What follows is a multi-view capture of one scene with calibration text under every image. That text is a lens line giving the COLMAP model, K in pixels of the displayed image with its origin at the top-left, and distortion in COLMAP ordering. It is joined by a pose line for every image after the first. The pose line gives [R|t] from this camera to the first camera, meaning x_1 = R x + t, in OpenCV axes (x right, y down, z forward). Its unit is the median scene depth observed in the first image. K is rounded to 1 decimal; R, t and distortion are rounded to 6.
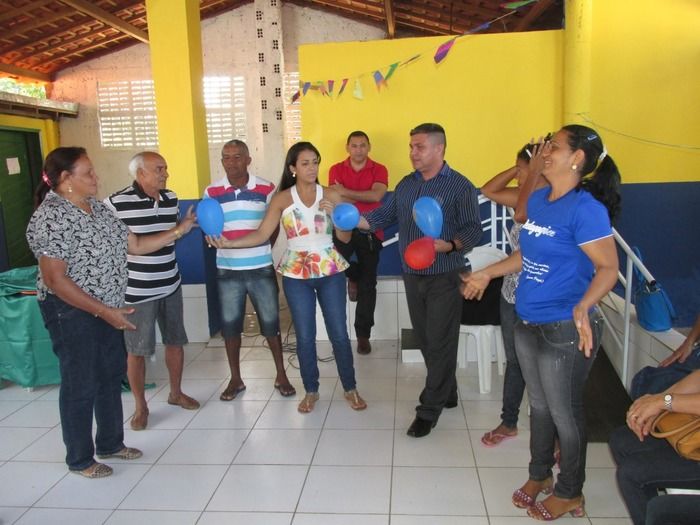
lens RADIAL K [[585.6, 0, 351.9], [0, 585.6, 262.3], [0, 0, 1]] dist [-0.030449, 0.010704]
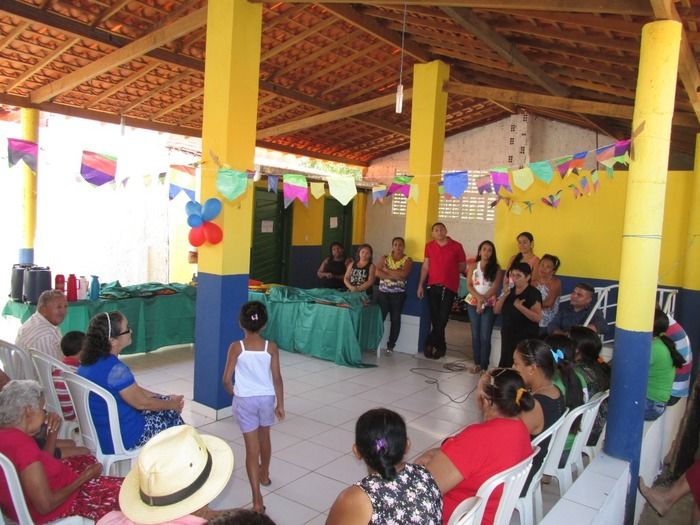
lens RADIAL K [[583.8, 0, 352.9], [0, 583.8, 257.9], [0, 0, 1]] dist [-0.028258, 0.005501]
pose [[0.865014, 0.122176, -0.486646, 0.202448], [-0.170593, 0.983734, -0.056255, 0.000488], [0.471857, 0.131680, 0.871786, -0.277653]]
